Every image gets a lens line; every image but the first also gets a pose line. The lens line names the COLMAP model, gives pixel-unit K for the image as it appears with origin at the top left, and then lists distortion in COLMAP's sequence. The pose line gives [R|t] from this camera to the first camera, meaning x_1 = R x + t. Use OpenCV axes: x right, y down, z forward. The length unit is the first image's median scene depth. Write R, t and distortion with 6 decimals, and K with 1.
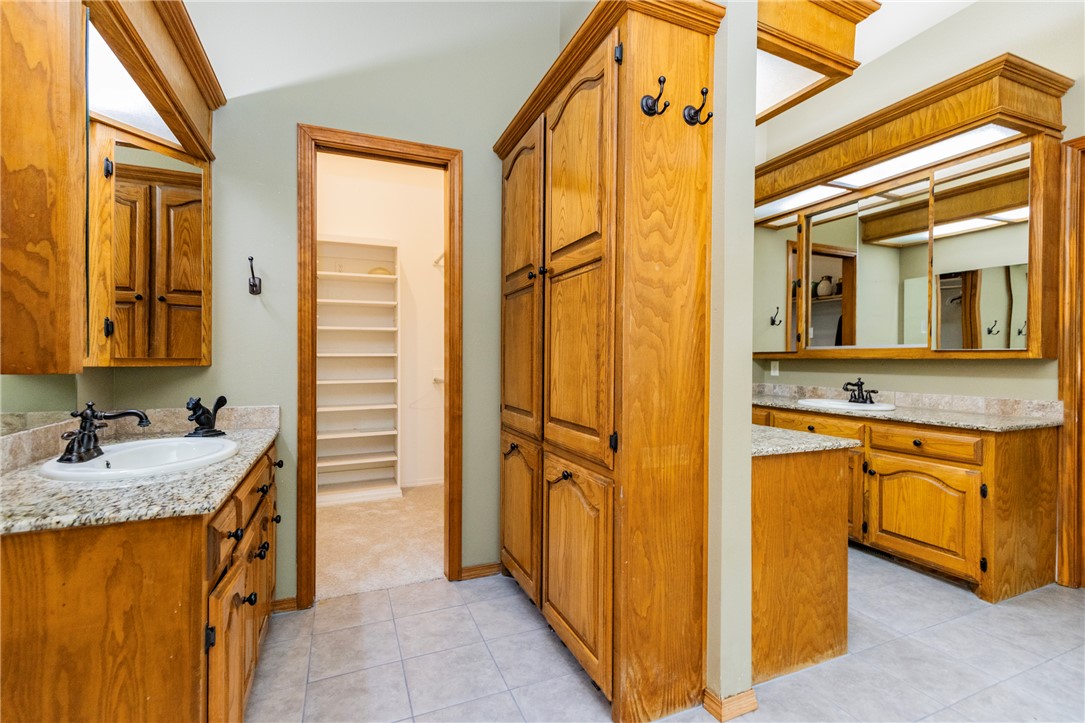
lens RADIAL K [[495.8, 0, 564.6], [0, 495.8, 362.7], [0, 0, 1]] dist [0.009674, -0.000390]
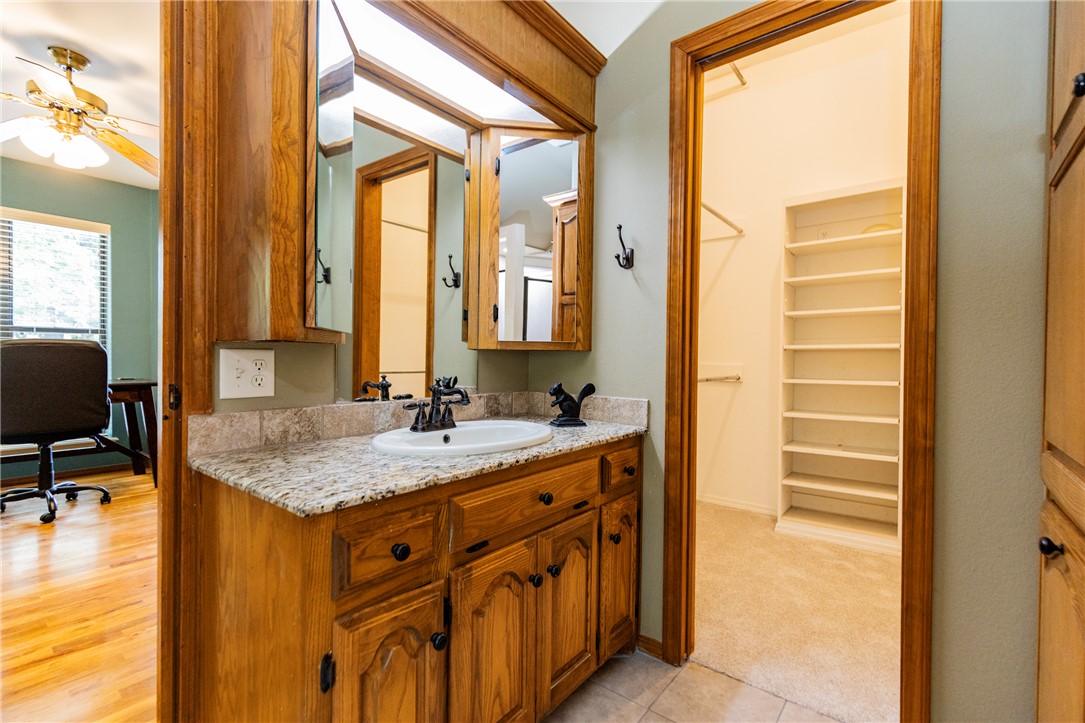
lens RADIAL K [[495.8, 0, 546.6], [0, 495.8, 362.8], [0, 0, 1]] dist [0.009674, -0.000390]
pose [[0.469146, 0.006945, -0.883093, 0.084794], [-0.015690, 0.999877, -0.000472, 0.033766], [0.882981, 0.014077, 0.469197, 0.554695]]
